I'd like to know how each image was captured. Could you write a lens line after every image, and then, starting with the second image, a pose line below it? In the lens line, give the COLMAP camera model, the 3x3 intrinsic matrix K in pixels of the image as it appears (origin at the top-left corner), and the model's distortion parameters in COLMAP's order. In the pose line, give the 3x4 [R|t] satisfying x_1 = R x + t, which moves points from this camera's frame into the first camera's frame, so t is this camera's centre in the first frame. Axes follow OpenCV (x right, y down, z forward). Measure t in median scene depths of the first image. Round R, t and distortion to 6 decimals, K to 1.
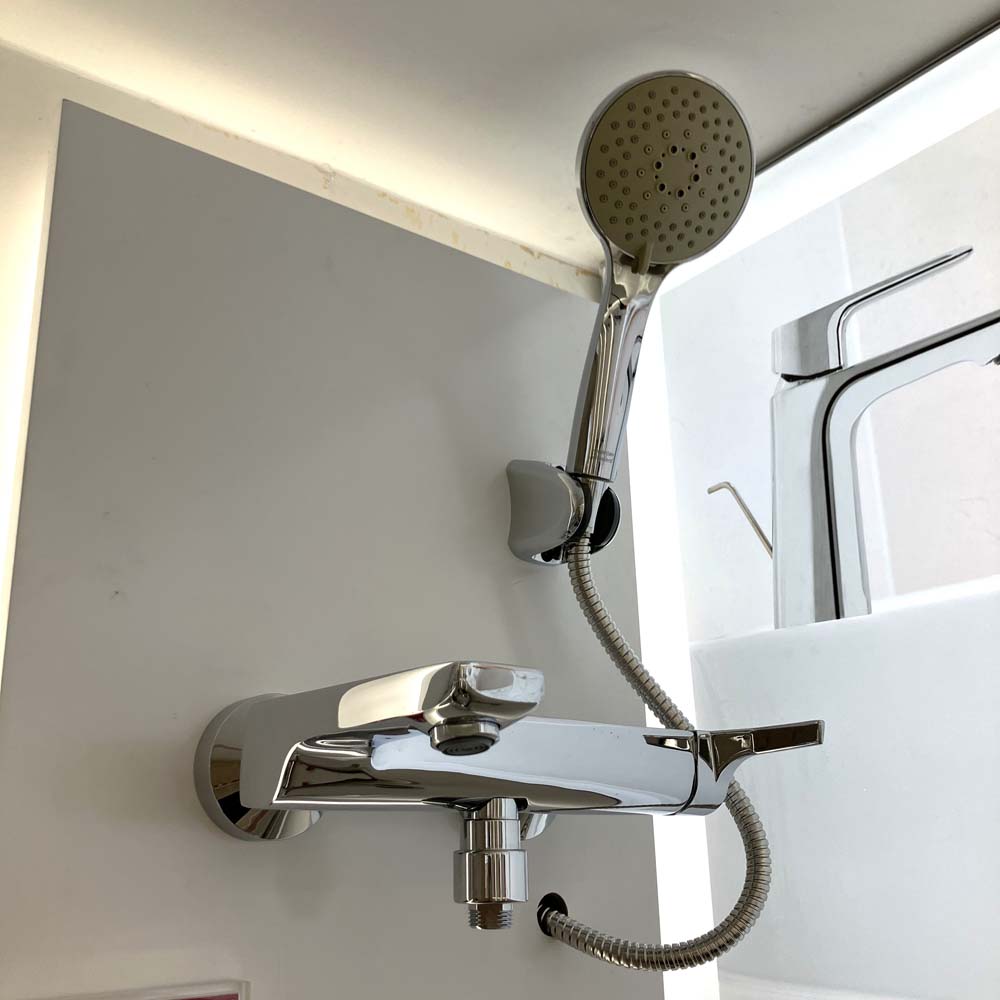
lens RADIAL K [[1117.7, 0, 475.5], [0, 1117.7, 514.5], [0, 0, 1]] dist [0.011624, 0.000000]
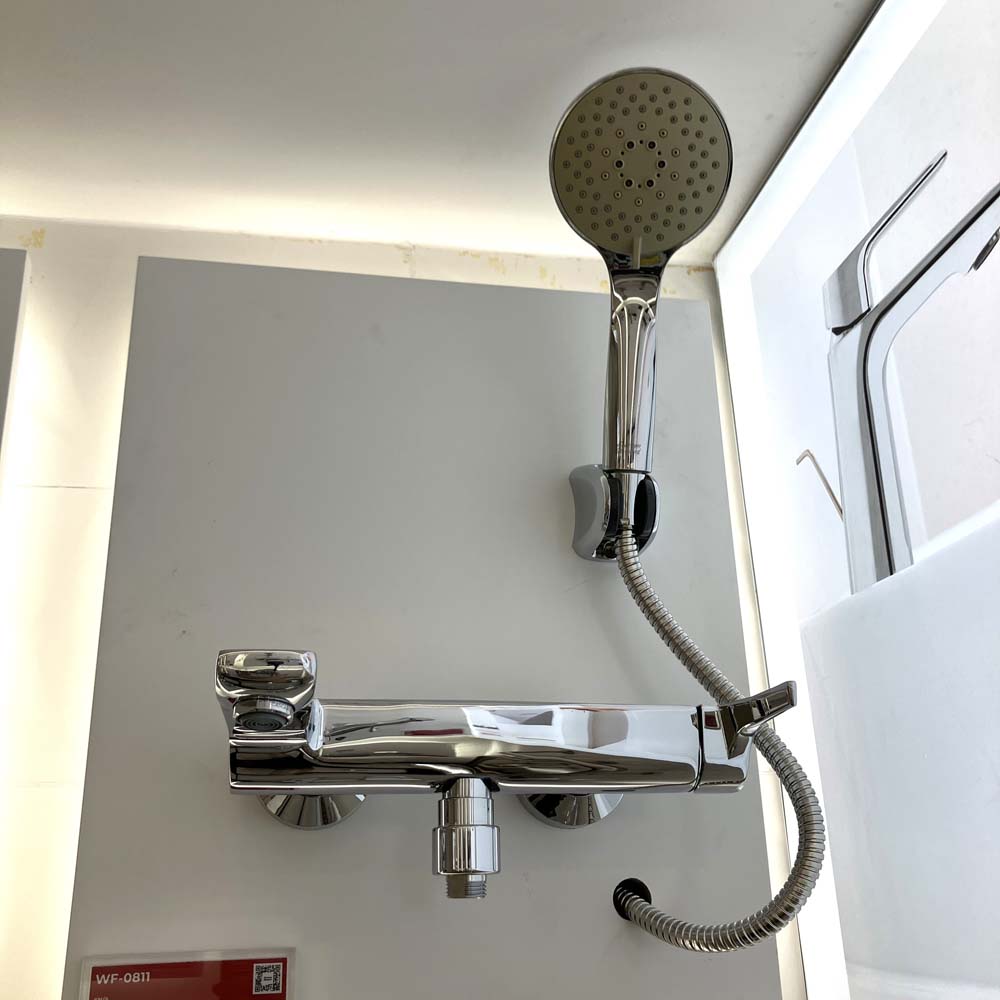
lens RADIAL K [[1117.7, 0, 487.5], [0, 1117.7, 508.5], [0, 0, 1]] dist [0.011624, 0.000000]
pose [[0.889348, -0.163693, -0.426925, 0.427754], [0.142587, 0.986446, -0.081198, 0.066295], [0.434430, 0.011340, 0.900634, 0.017739]]
